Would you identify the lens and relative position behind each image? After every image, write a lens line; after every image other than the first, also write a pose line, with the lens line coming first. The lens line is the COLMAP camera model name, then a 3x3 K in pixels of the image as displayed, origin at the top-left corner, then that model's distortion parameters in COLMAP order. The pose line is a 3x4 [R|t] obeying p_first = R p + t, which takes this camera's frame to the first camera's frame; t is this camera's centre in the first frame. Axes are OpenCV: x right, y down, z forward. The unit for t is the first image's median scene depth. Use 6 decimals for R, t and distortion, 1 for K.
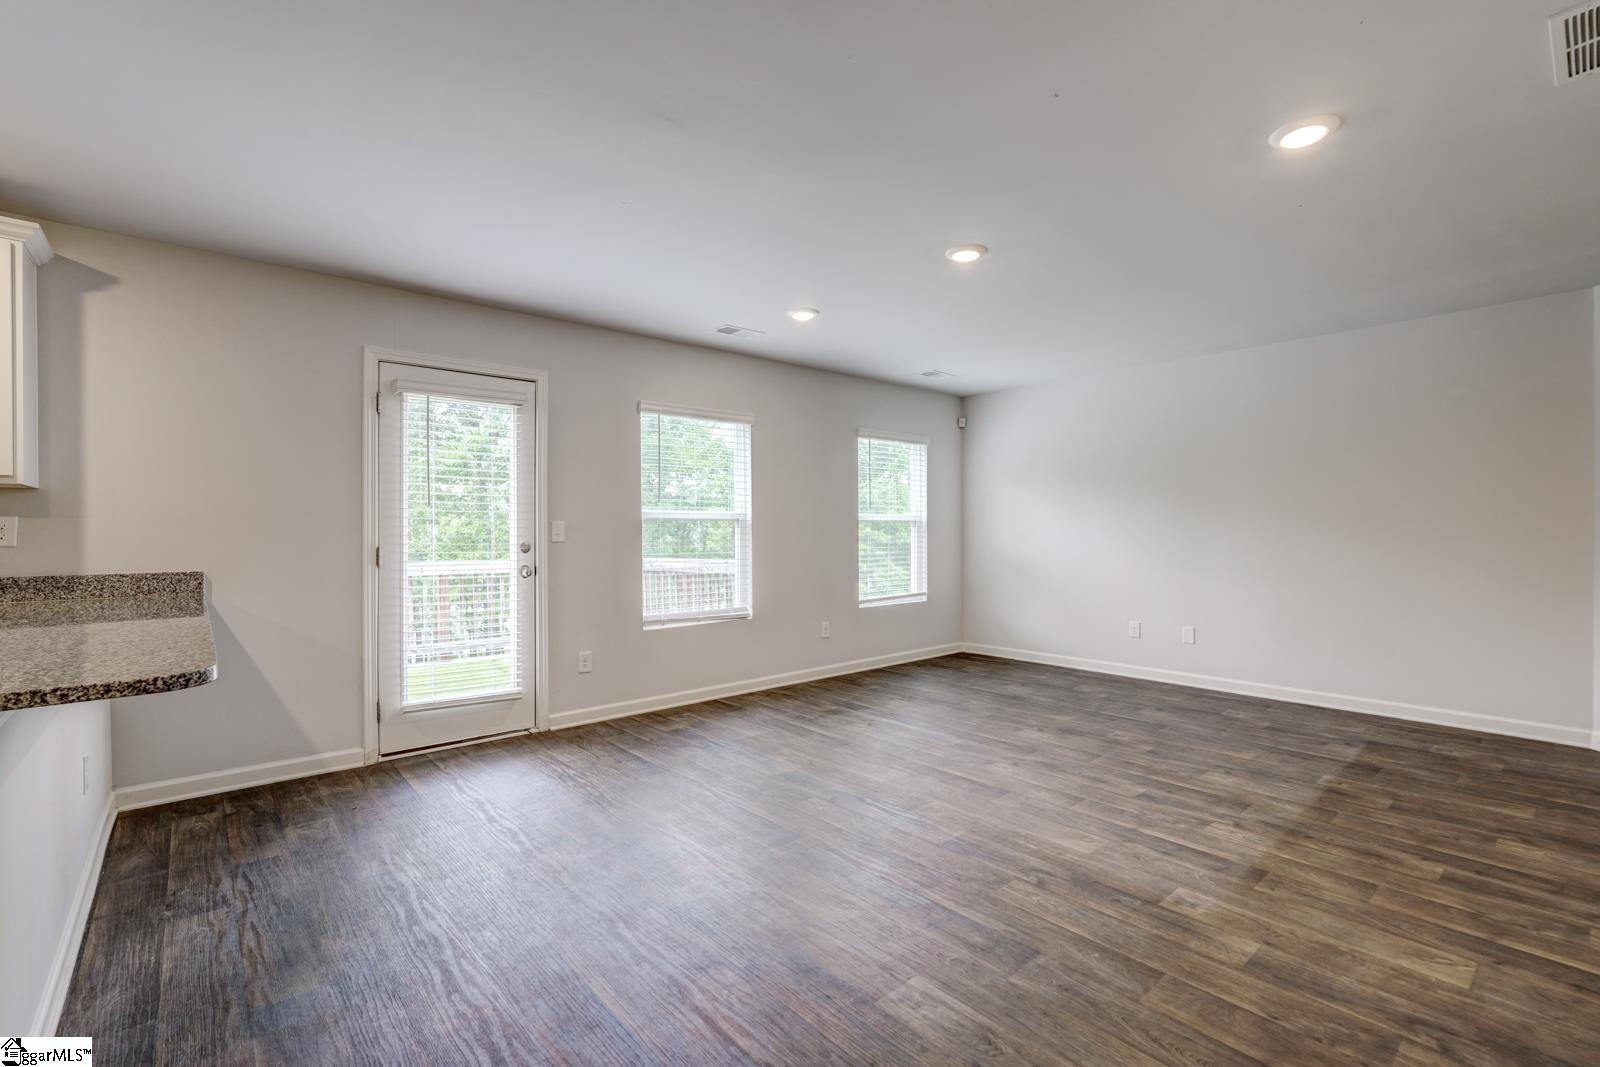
lens RADIAL K [[718.5, 0, 802.6], [0, 718.5, 533.3], [0, 0, 1]] dist [-0.001240, -0.000287]
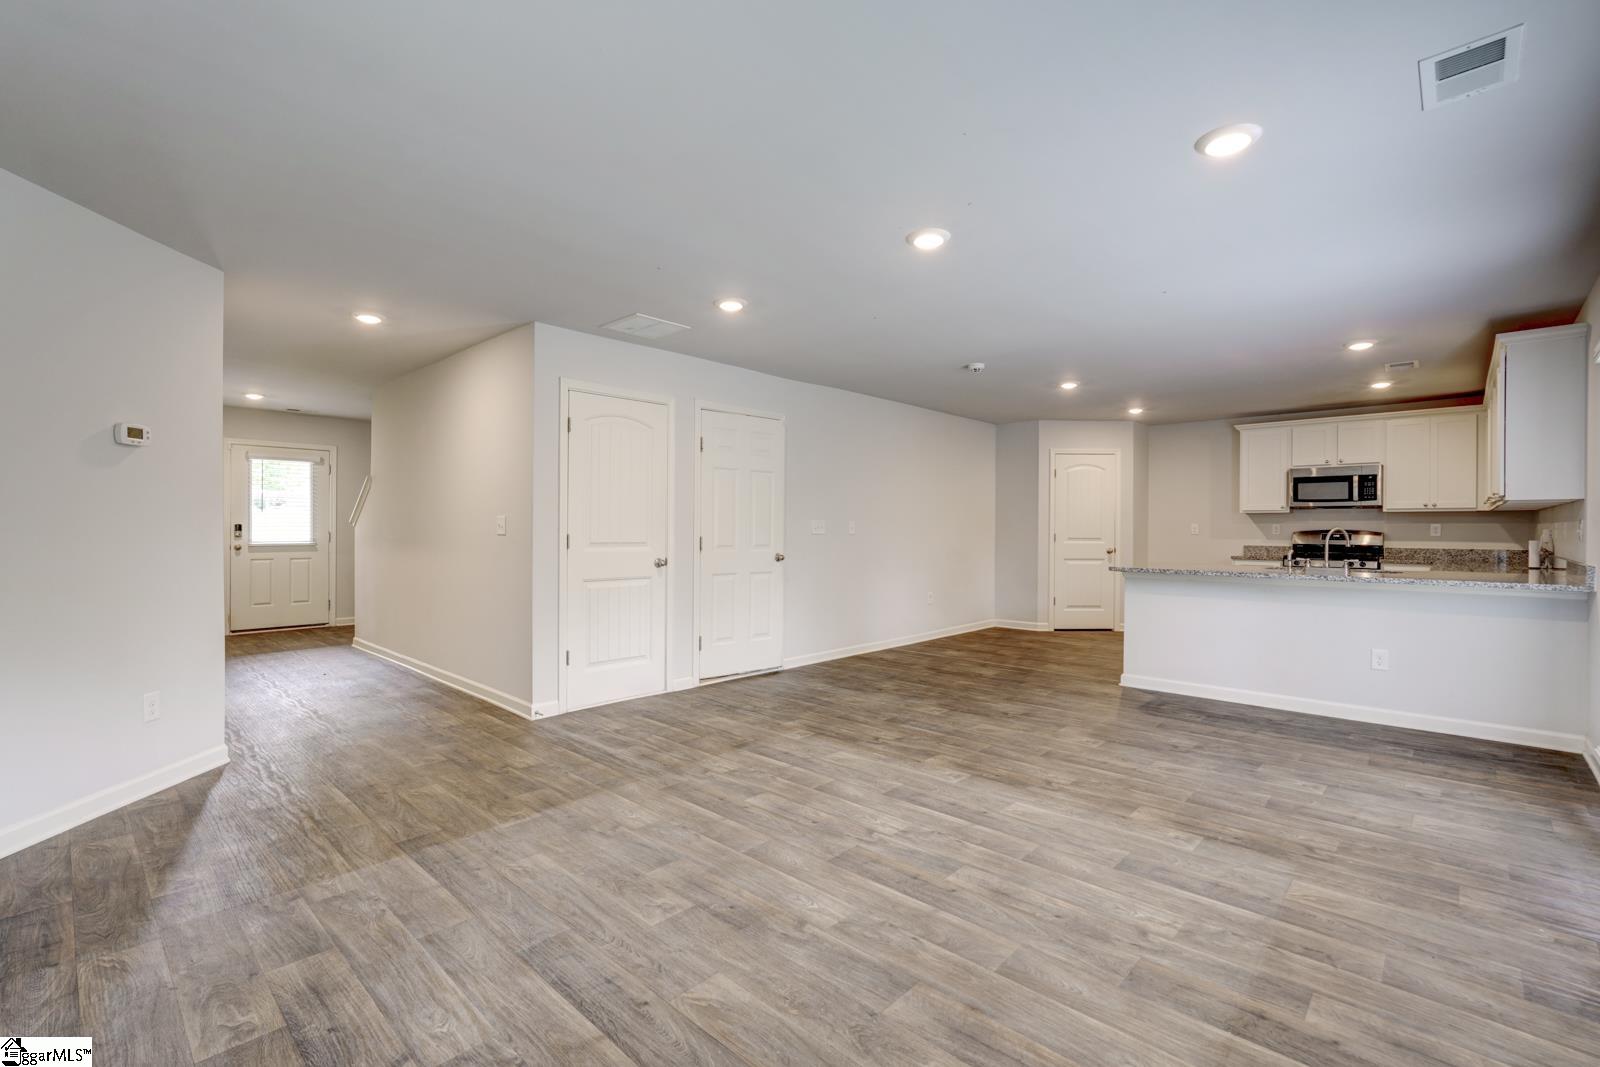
lens RADIAL K [[718.5, 0, 798.0], [0, 718.5, 531.5], [0, 0, 1]] dist [-0.001240, -0.000287]
pose [[-0.995704, 0.001203, -0.092580, 0.544721], [0.000530, 0.999973, 0.007293, -0.010516], [0.092587, 0.007212, -0.995679, 2.155406]]
